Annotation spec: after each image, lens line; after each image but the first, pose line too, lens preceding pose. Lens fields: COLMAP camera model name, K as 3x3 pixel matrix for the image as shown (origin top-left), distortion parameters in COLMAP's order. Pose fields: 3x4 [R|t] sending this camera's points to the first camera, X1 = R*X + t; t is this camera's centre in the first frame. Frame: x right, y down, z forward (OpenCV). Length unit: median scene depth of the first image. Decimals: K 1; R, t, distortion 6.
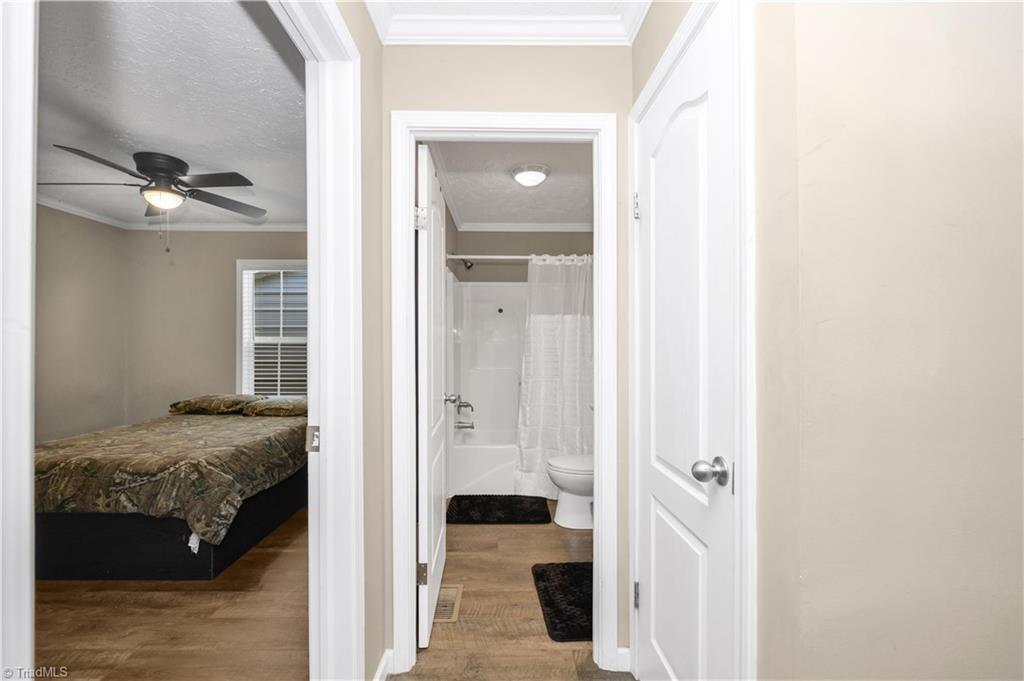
lens RADIAL K [[415.4, 0, 507.6], [0, 415.4, 345.9], [0, 0, 1]] dist [-0.000761, -0.000165]
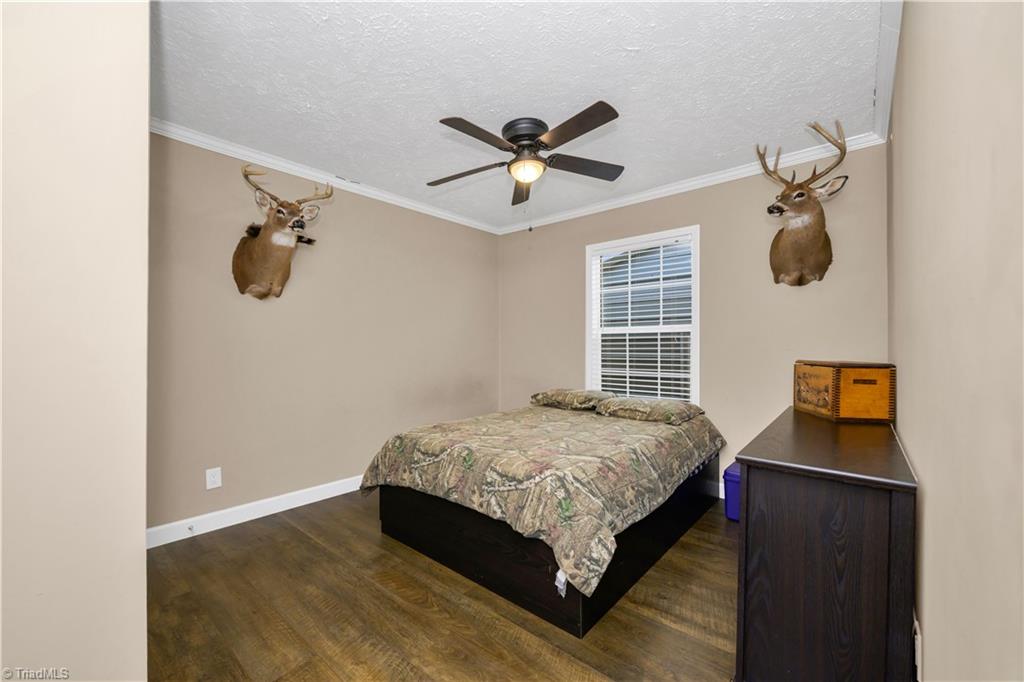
lens RADIAL K [[415.4, 0, 507.6], [0, 415.4, 346.4], [0, 0, 1]] dist [-0.000761, -0.000165]
pose [[0.745137, -0.003936, -0.666899, -0.314234], [0.003058, 0.999992, -0.002485, 0.042737], [0.666904, -0.000187, 0.745144, 0.361714]]
